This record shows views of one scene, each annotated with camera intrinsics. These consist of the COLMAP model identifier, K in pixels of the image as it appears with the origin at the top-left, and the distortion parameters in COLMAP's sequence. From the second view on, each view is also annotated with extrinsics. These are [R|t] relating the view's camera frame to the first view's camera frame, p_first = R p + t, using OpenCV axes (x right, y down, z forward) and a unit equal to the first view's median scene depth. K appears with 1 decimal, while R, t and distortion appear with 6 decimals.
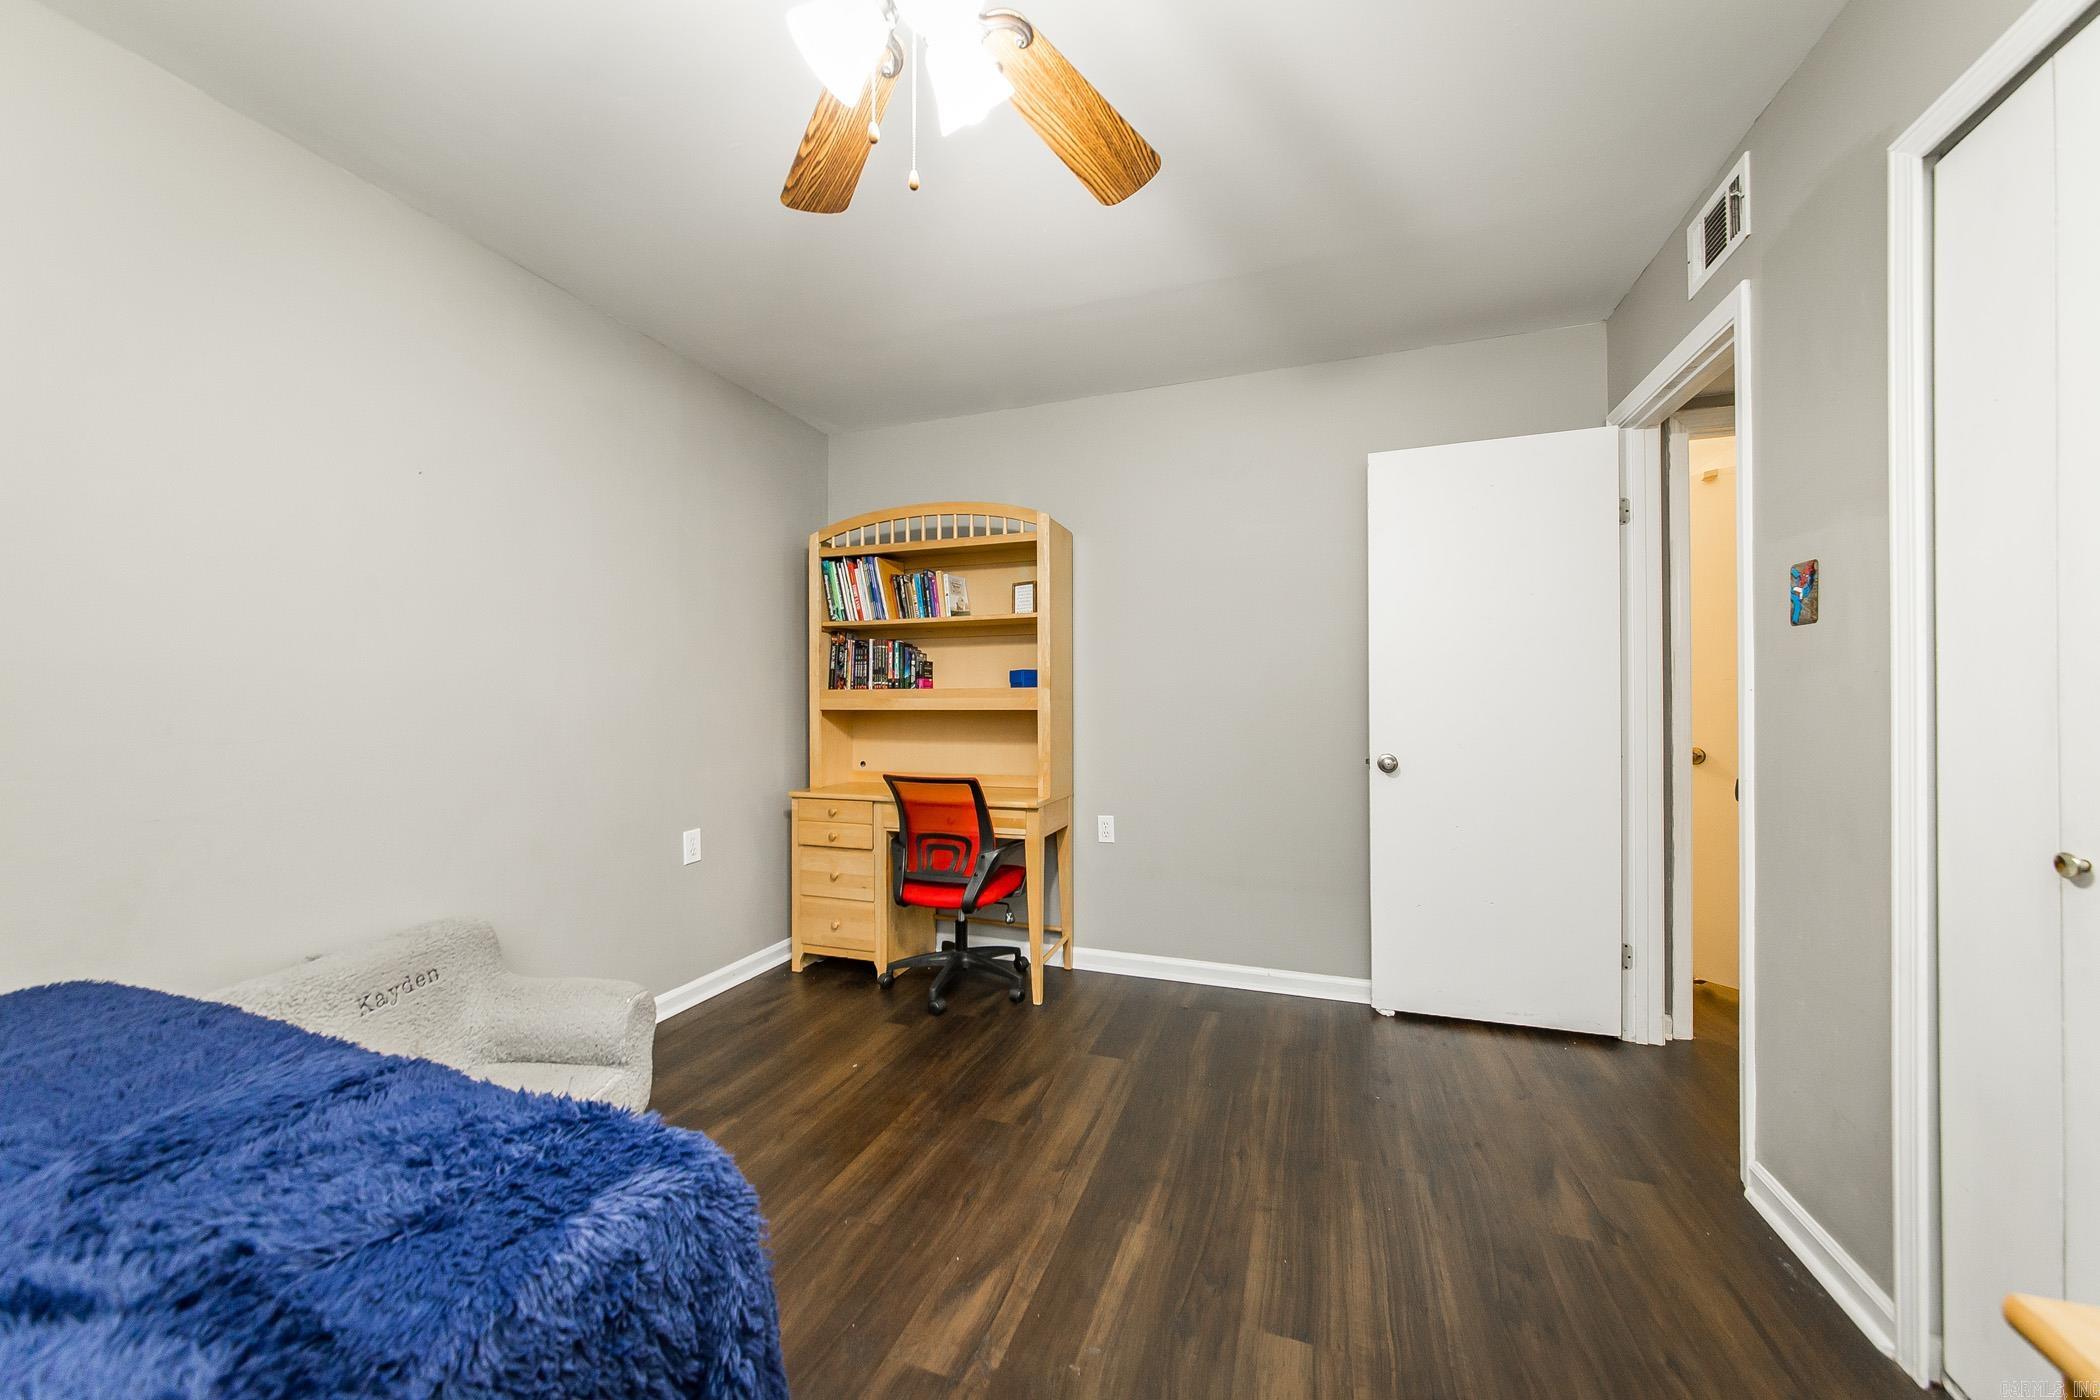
lens RADIAL K [[741.8, 0, 1043.8], [0, 741.8, 701.2], [0, 0, 1]] dist [0.000358, 0.000014]
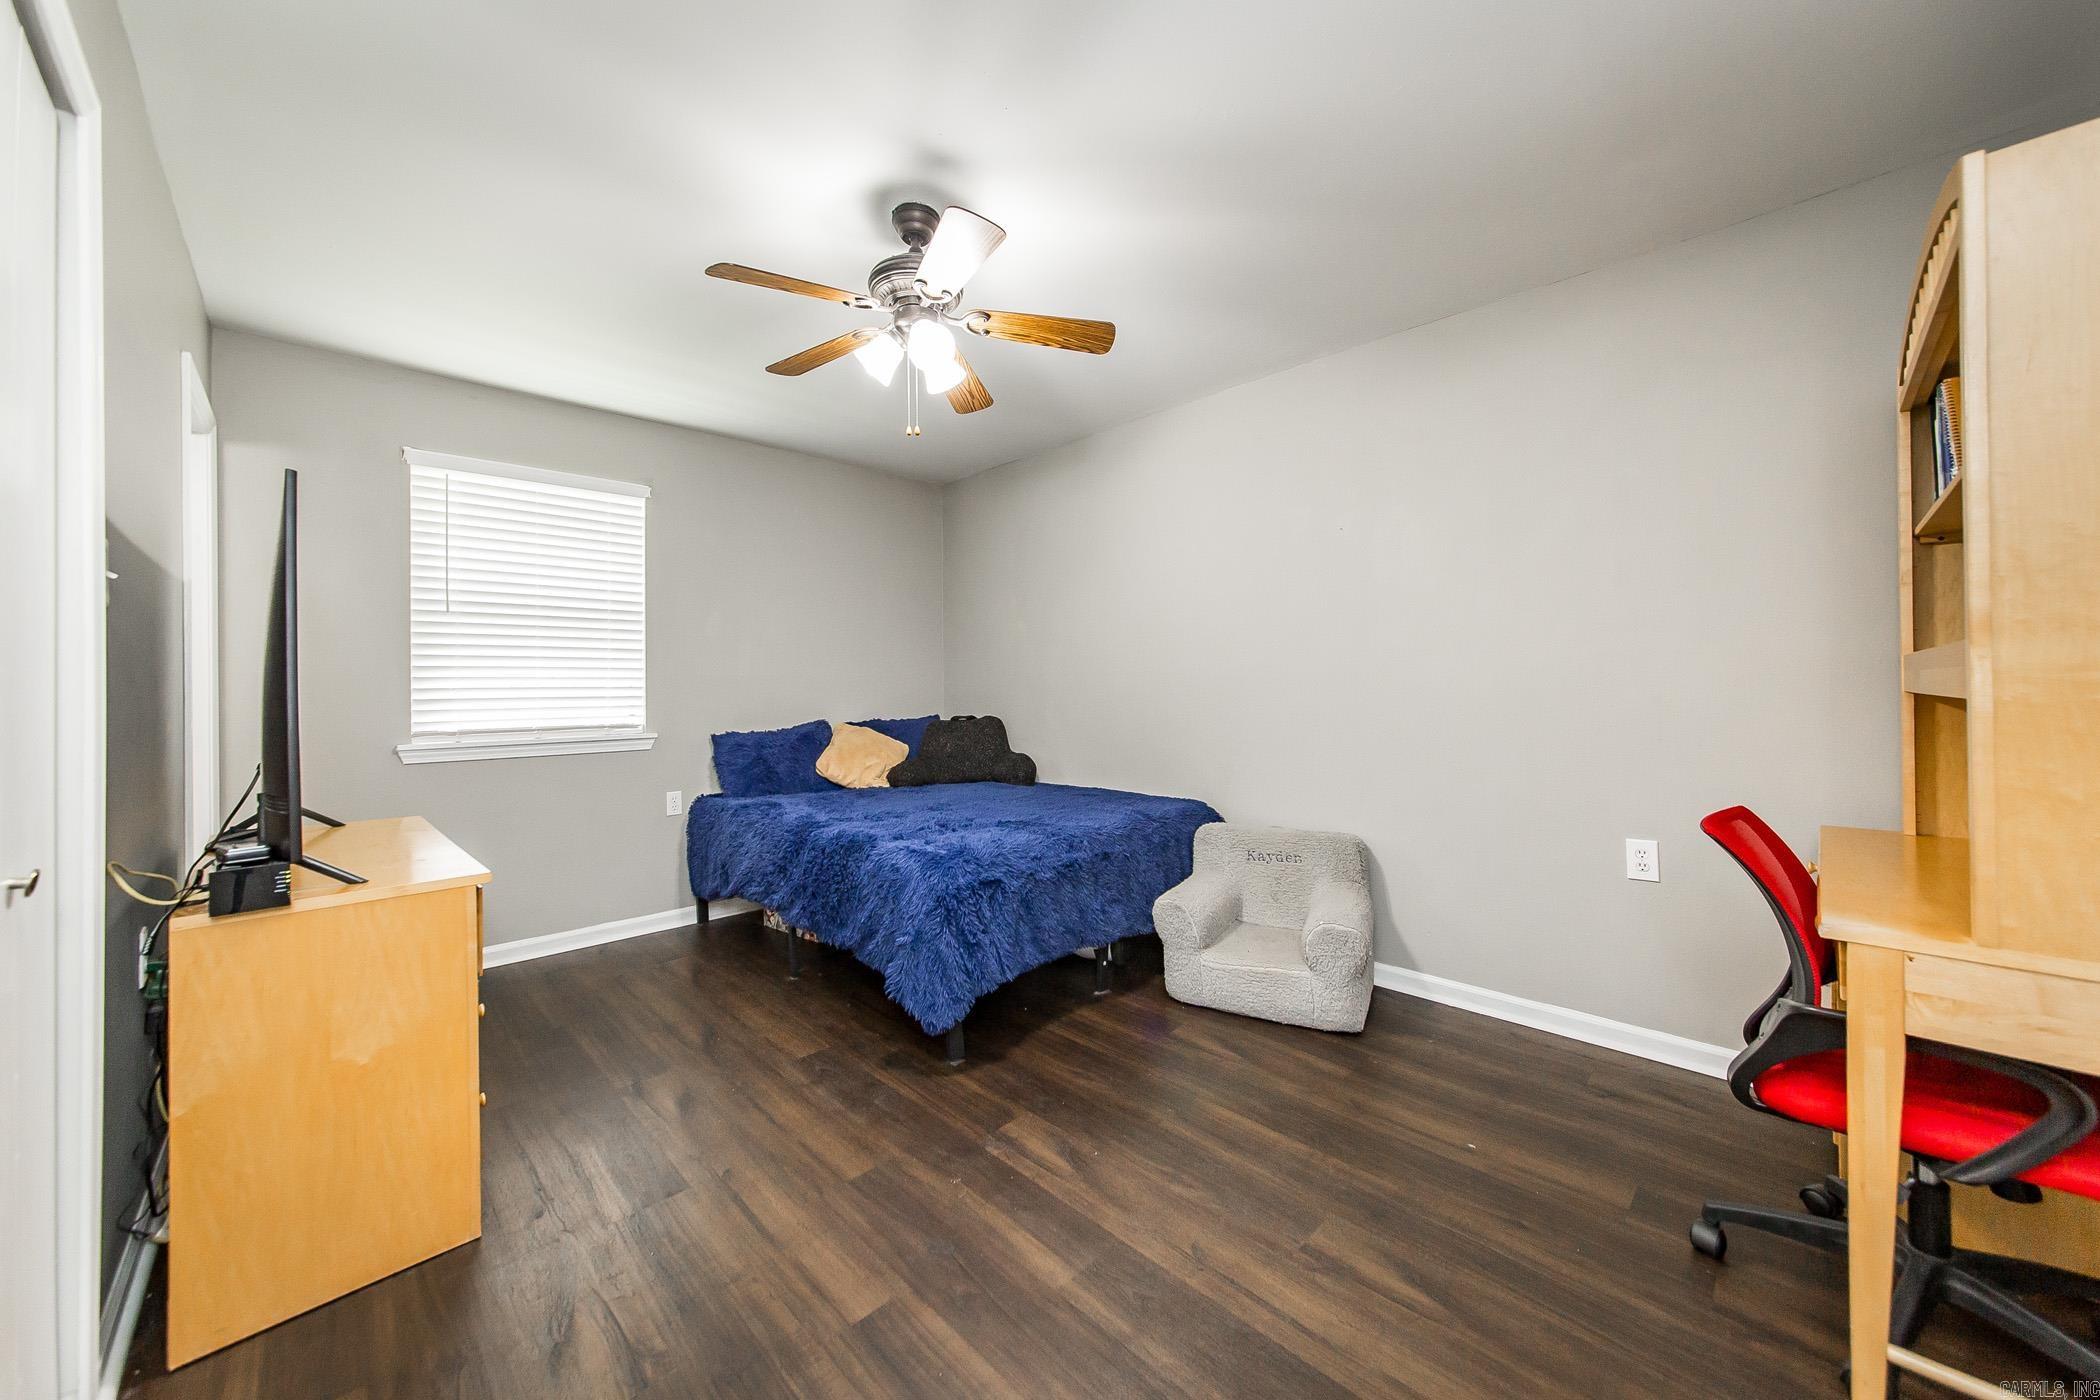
lens RADIAL K [[741.8, 0, 1047.2], [0, 741.8, 690.7], [0, 0, 1]] dist [0.000358, 0.000014]
pose [[-0.412526, 0.010438, -0.910886, 0.874315], [0.014885, 0.999878, 0.004717, -0.002019], [0.910824, -0.011613, -0.412631, 1.251713]]
